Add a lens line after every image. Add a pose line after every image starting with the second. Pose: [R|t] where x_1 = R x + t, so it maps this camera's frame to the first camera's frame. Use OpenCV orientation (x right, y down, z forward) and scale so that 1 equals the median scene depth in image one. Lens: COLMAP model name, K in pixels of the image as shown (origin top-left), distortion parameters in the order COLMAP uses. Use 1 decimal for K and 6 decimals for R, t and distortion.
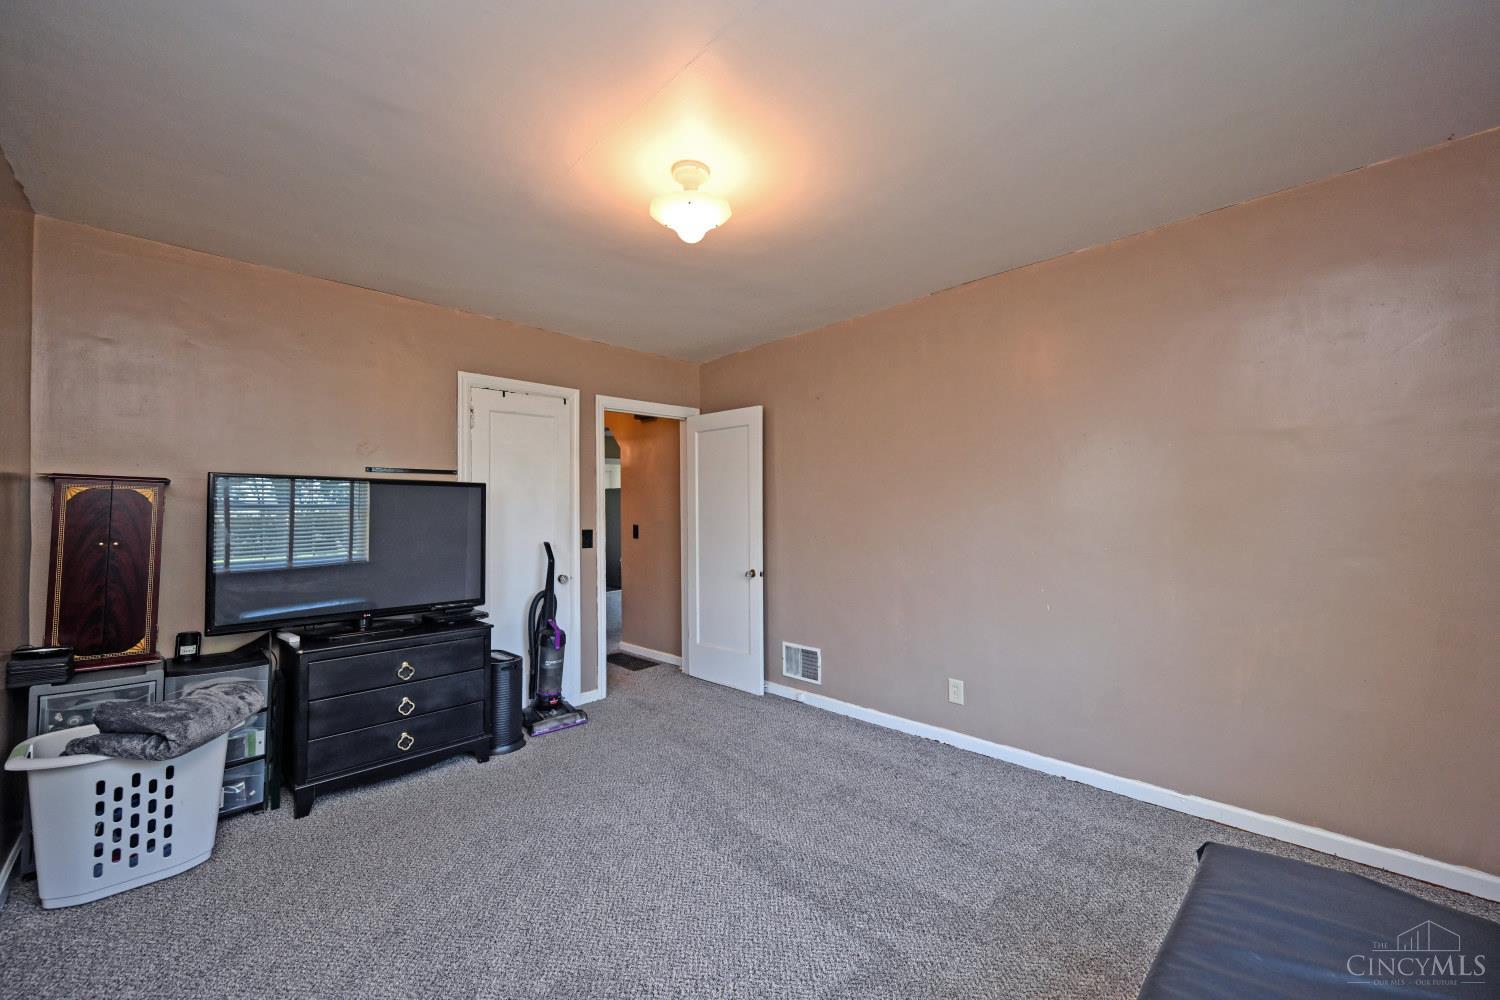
lens RADIAL K [[597.1, 0, 752.8], [0, 597.1, 495.3], [0, 0, 1]] dist [0.003145, 0.000026]
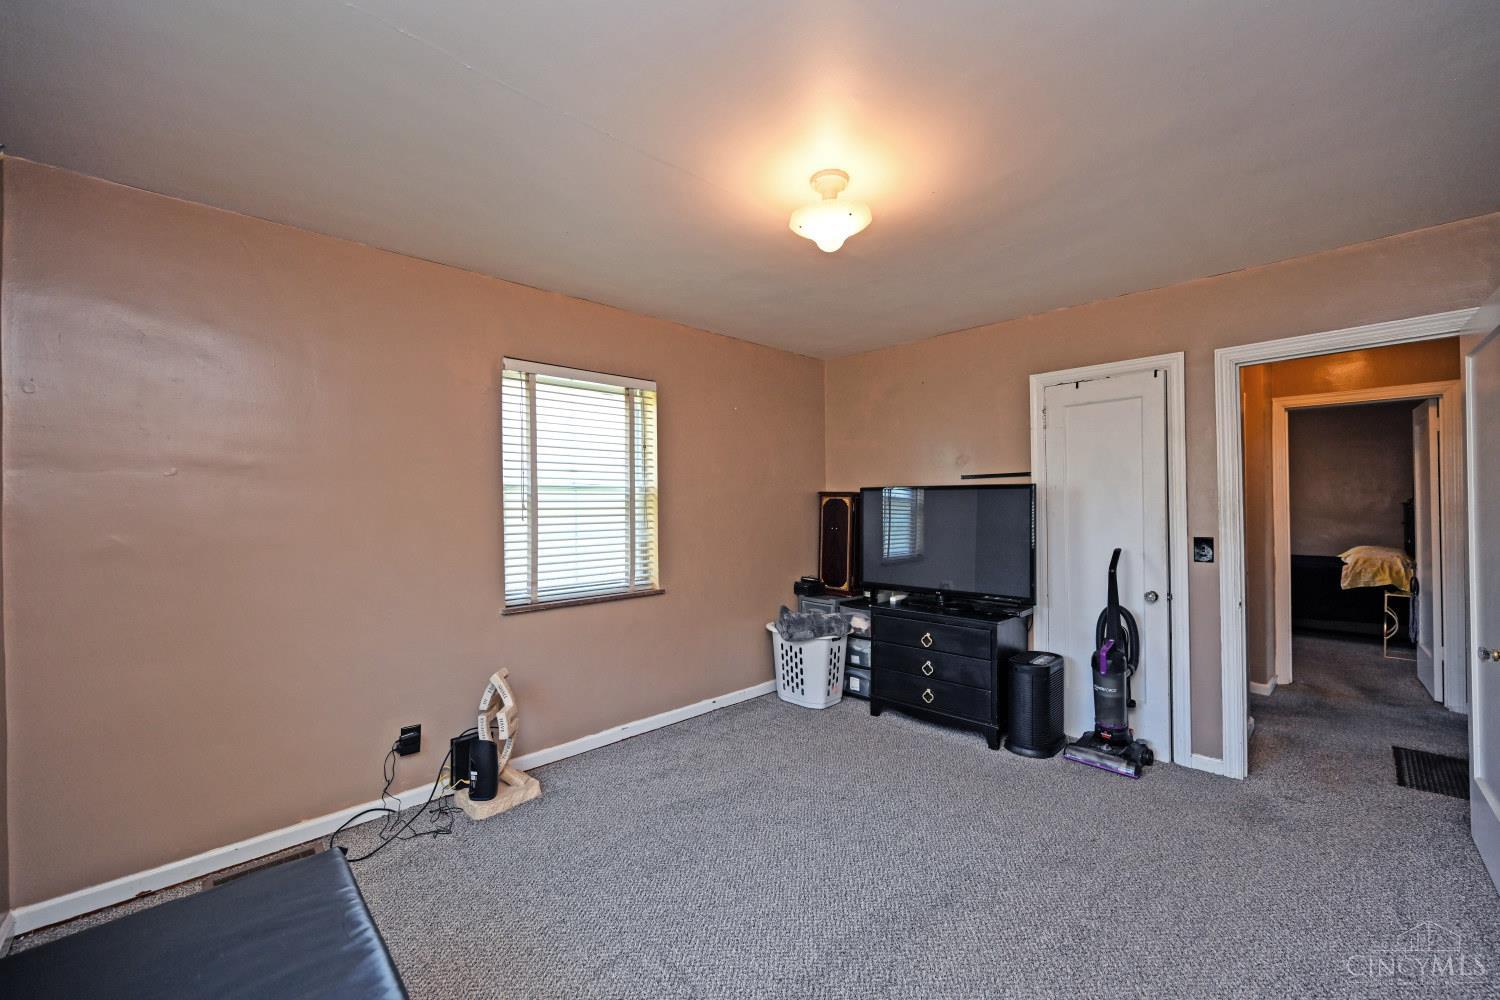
lens RADIAL K [[597.1, 0, 754.0], [0, 597.1, 502.0], [0, 0, 1]] dist [0.003145, 0.000026]
pose [[-0.005360, -0.003138, -0.999981, 0.651020], [0.033277, 0.999441, -0.003314, -0.002660], [0.999432, -0.033294, -0.005252, 0.631000]]
